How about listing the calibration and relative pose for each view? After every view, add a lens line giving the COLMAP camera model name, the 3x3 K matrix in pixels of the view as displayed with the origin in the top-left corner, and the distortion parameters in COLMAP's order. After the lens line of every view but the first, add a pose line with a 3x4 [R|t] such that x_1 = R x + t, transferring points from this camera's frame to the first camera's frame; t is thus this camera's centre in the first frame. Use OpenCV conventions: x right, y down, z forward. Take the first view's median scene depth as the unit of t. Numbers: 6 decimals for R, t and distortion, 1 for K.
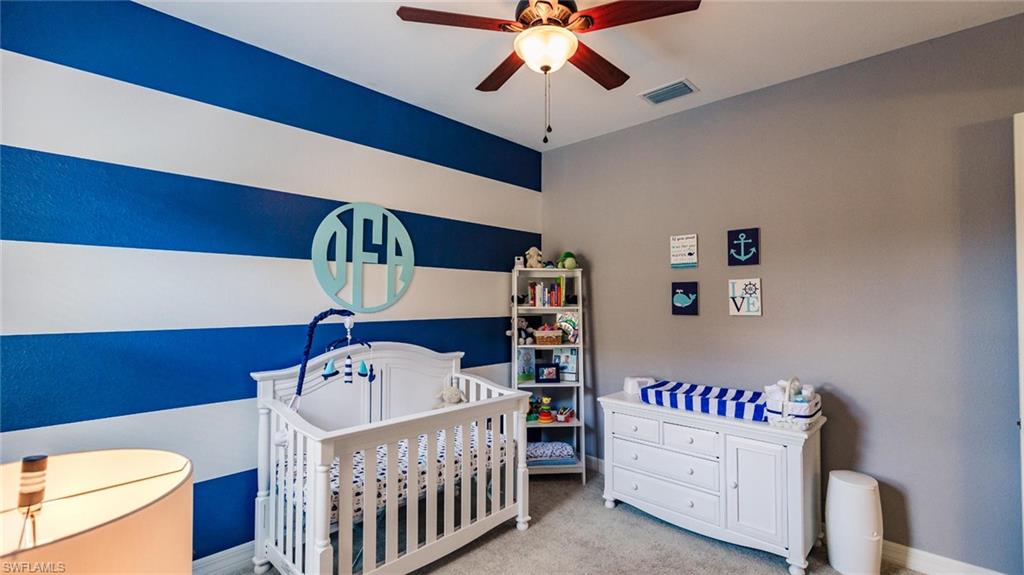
lens RADIAL K [[461.0, 0, 513.1], [0, 461.0, 288.4], [0, 0, 1]] dist [-0.000312, 0.000556]
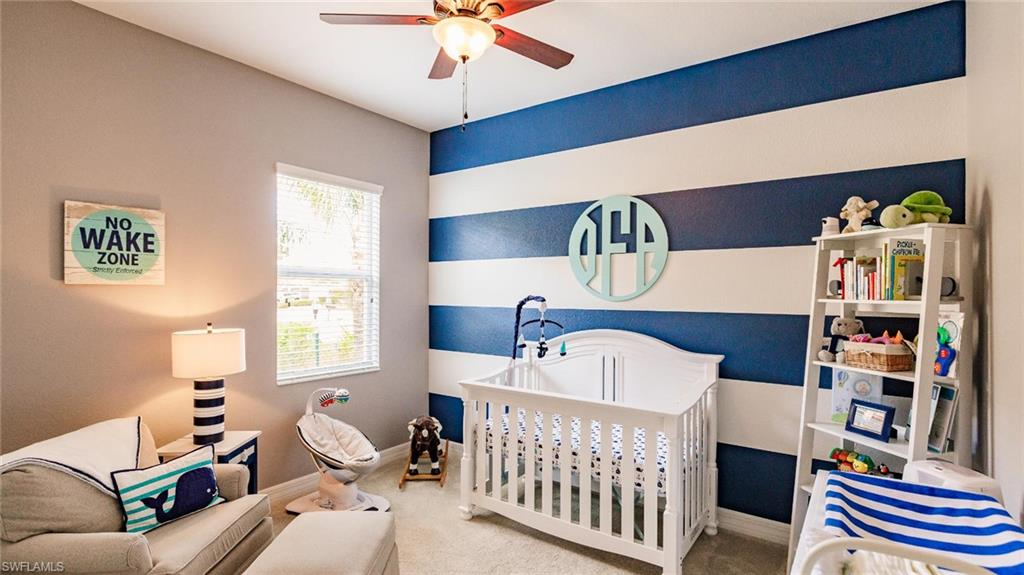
lens RADIAL K [[491.5, 0, 505.1], [0, 491.5, 289.3], [0, 0, 1]] dist [-0.011103, -0.000251]
pose [[0.127877, -0.008952, -0.991750, 0.720774], [0.018482, 0.999807, -0.006642, 0.027127], [0.991618, -0.017480, 0.128017, 0.589547]]
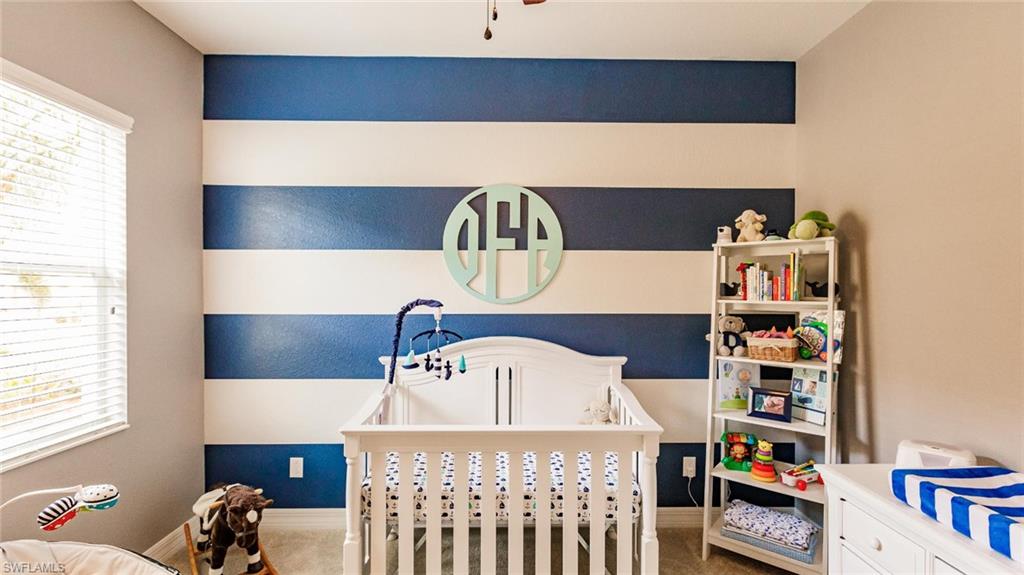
lens RADIAL K [[461.0, 0, 512.8], [0, 461.0, 290.2], [0, 0, 1]] dist [-0.000312, 0.000556]
pose [[0.699198, -0.001405, -0.714927, 0.339214], [0.017609, 0.999729, 0.015257, 0.010947], [0.714711, -0.023256, 0.699033, 0.359550]]
